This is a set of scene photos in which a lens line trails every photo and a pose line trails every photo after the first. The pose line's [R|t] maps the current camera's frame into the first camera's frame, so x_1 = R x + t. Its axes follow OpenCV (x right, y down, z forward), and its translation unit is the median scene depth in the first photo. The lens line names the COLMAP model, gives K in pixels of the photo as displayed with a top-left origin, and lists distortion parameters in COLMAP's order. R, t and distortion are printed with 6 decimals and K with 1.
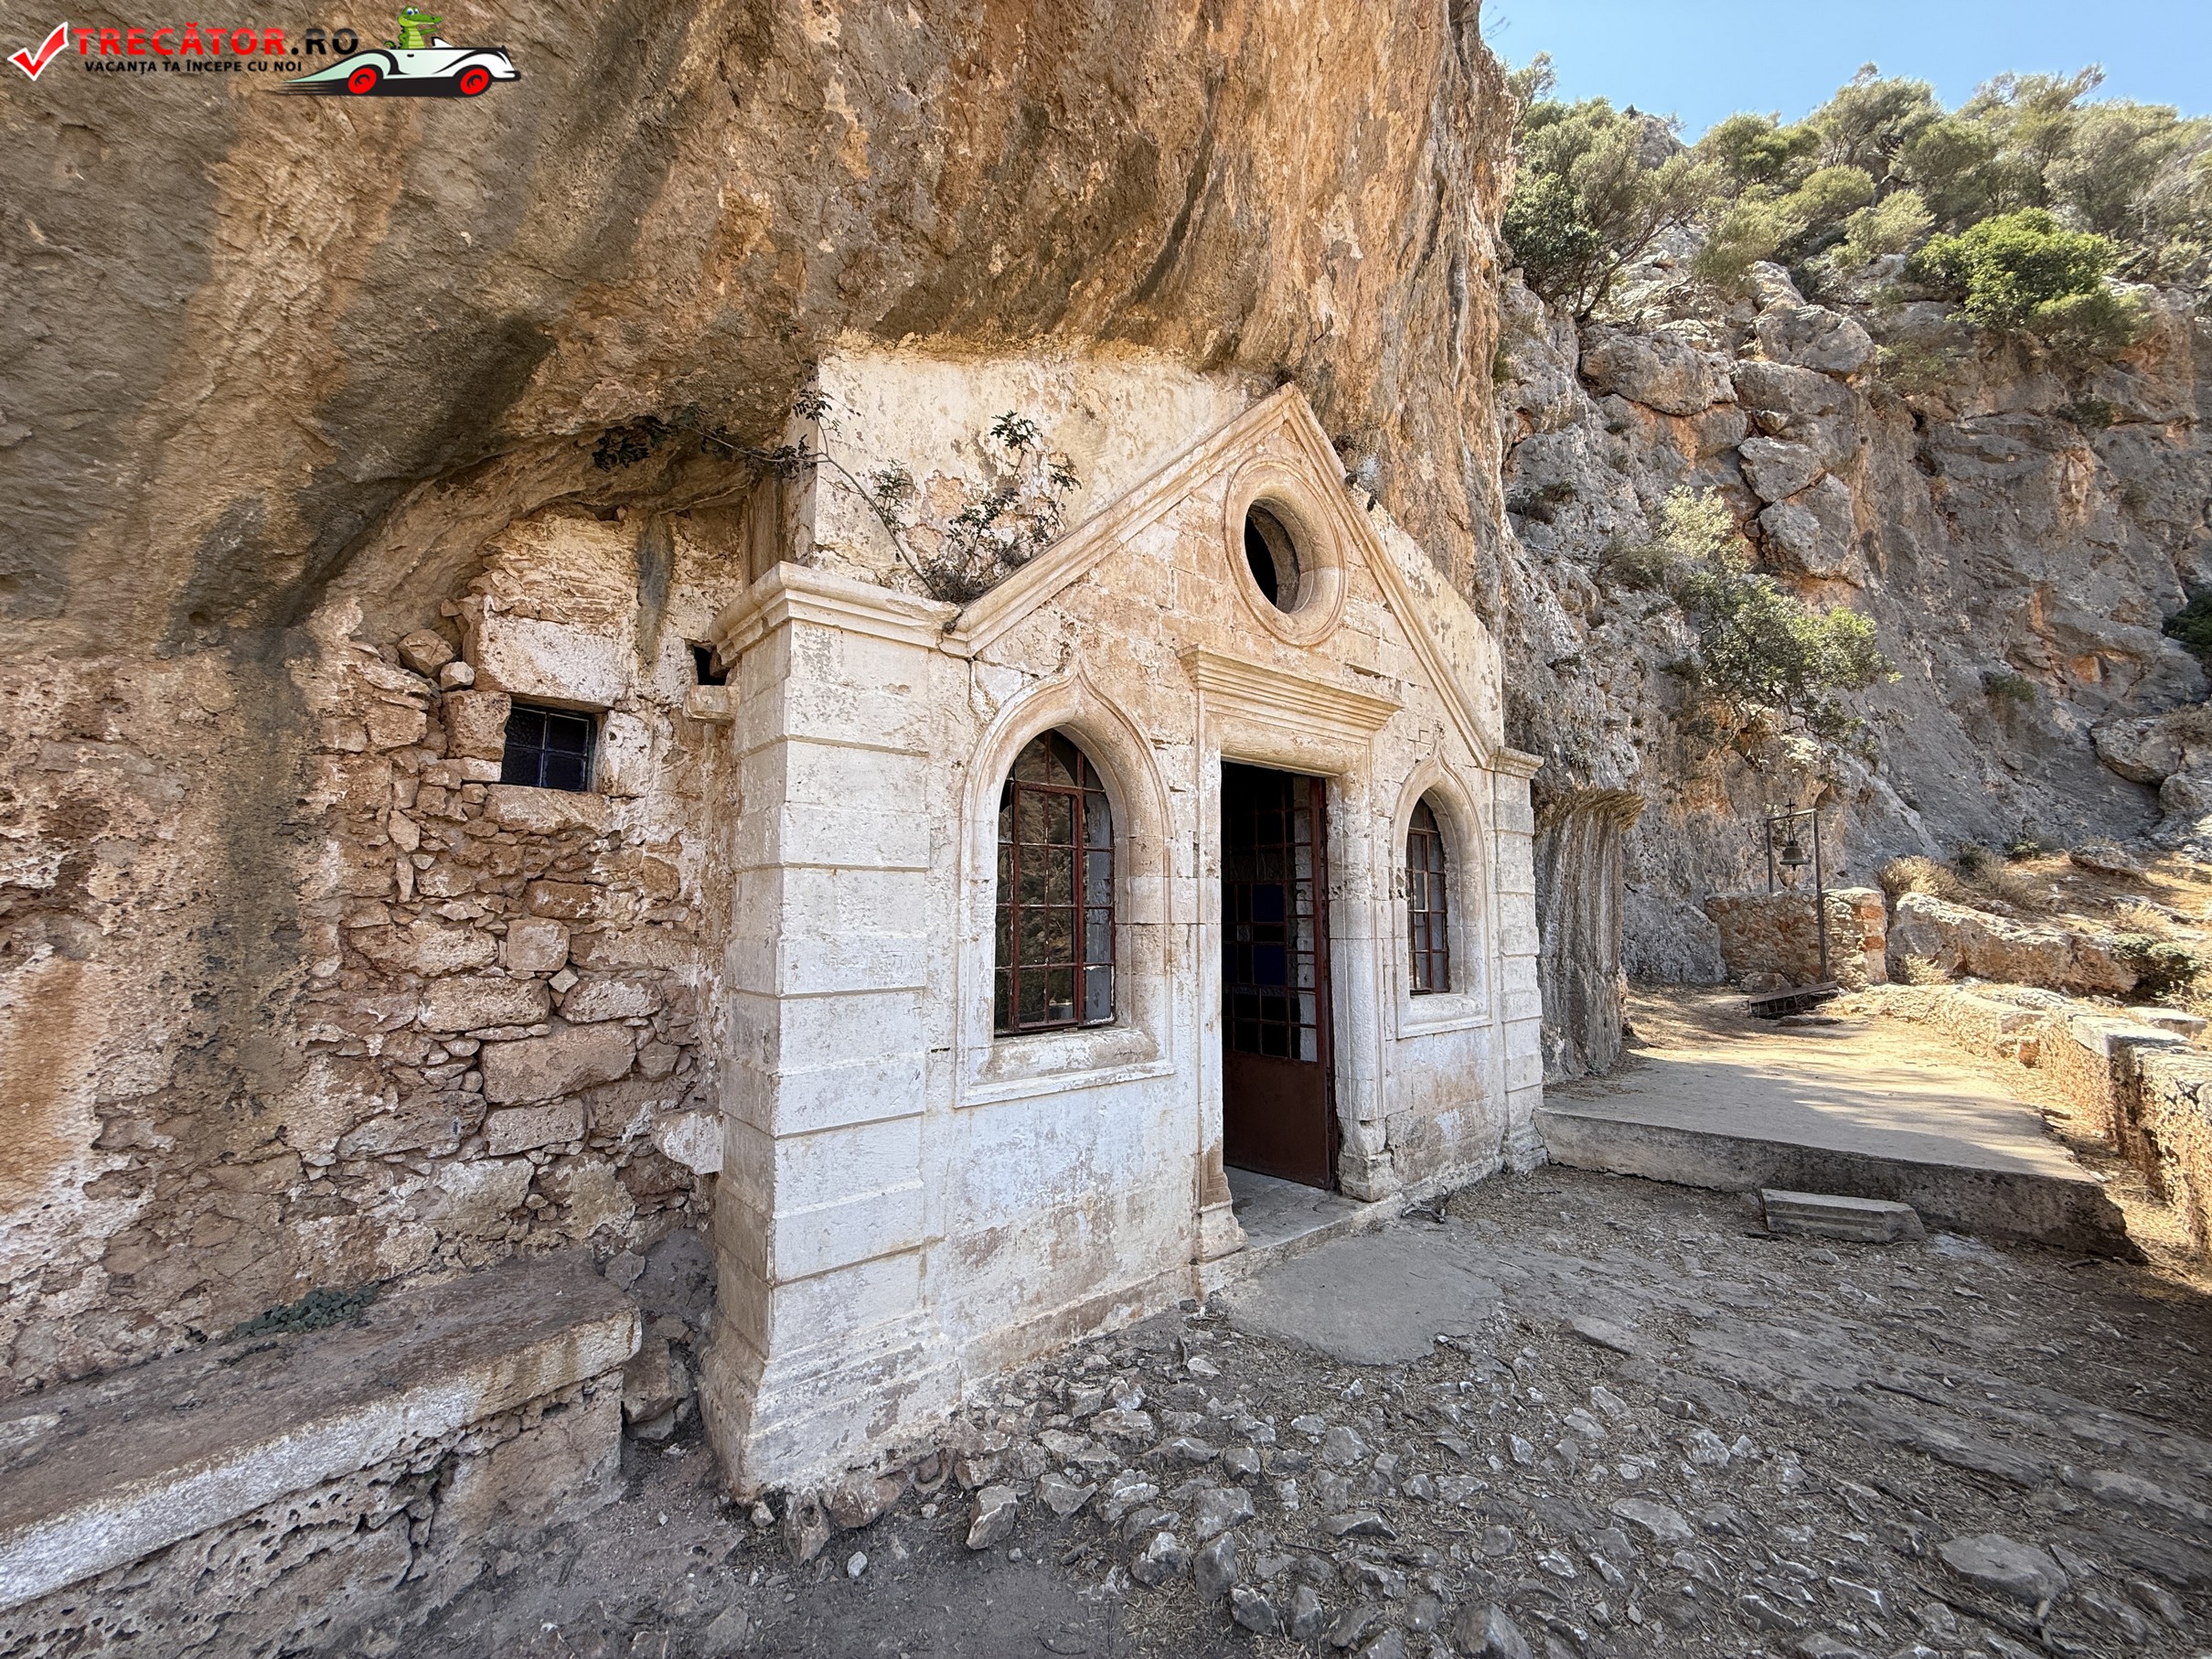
lens RADIAL K [[826.7, 0, 1146.7], [0, 826.7, 830.4], [0, 0, 1]] dist [0.001648, 0.000000]
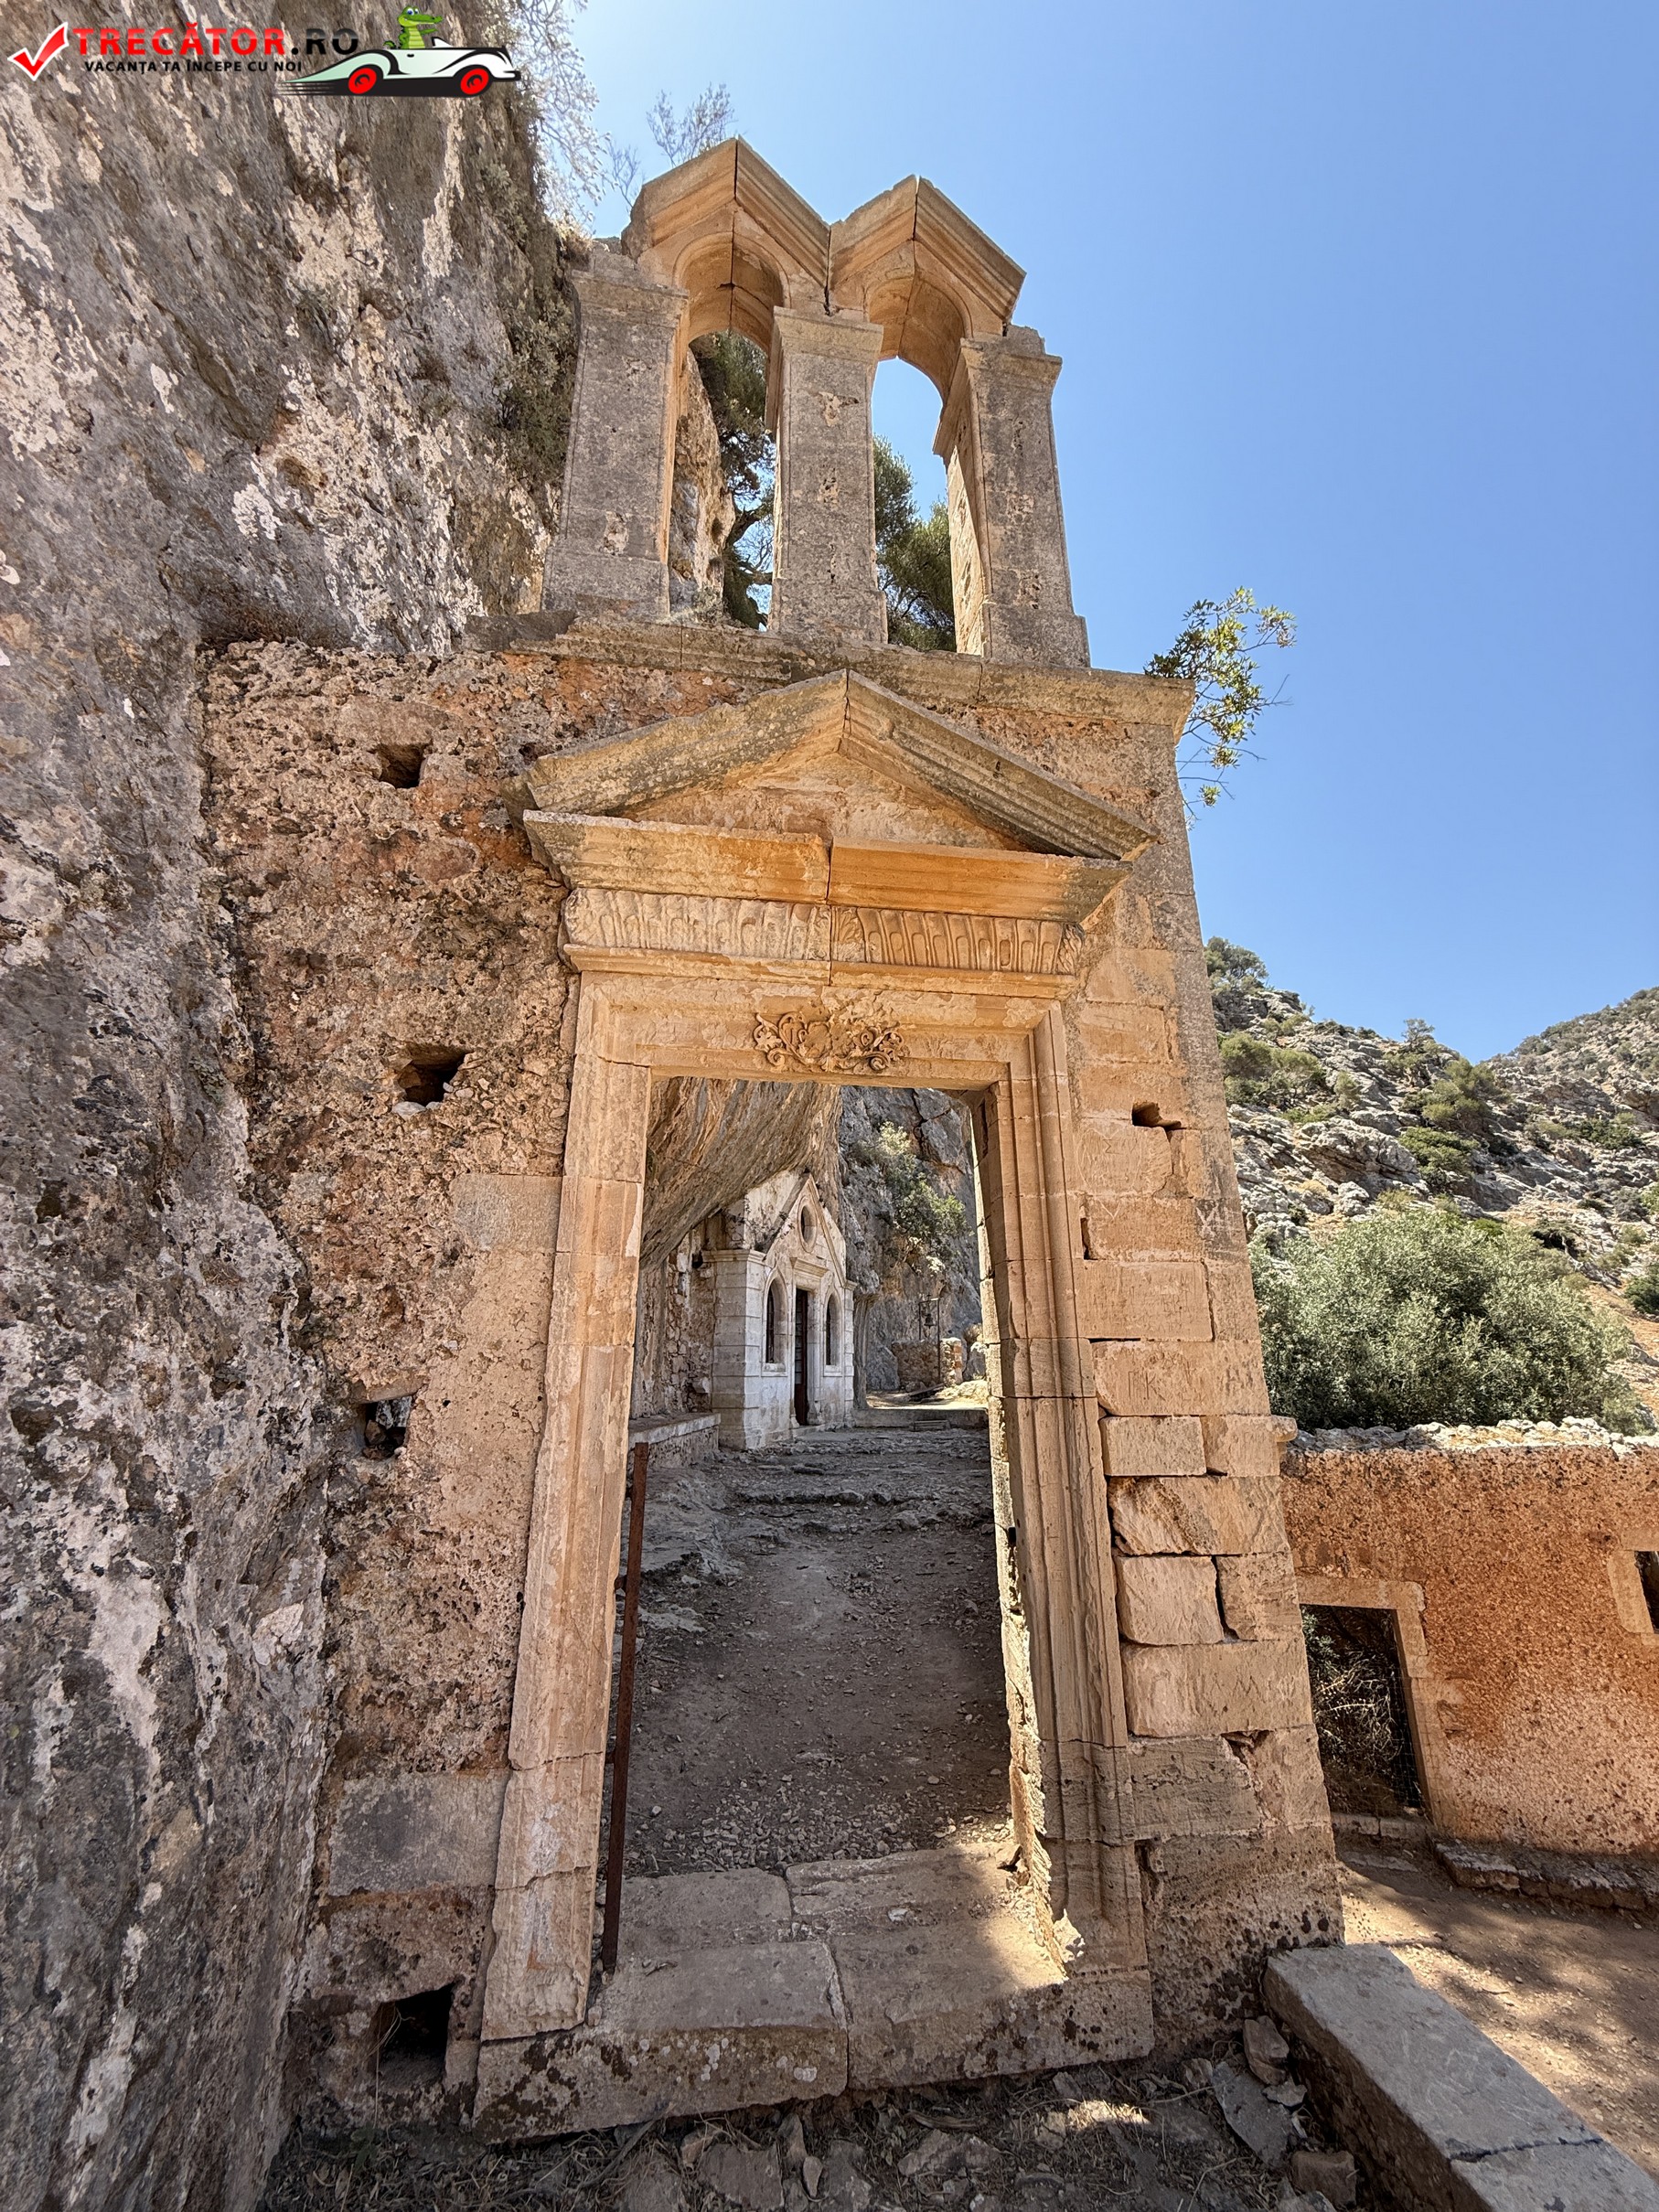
lens RADIAL K [[892.3, 0, 819.9], [0, 892.3, 1098.4], [0, 0, 1]] dist [0.000026, -0.000153]
pose [[0.859136, 0.152931, 0.488362, -0.435569], [-0.052924, 0.975738, -0.212449, -0.017293], [-0.509003, 0.156677, 0.846385, -0.581181]]
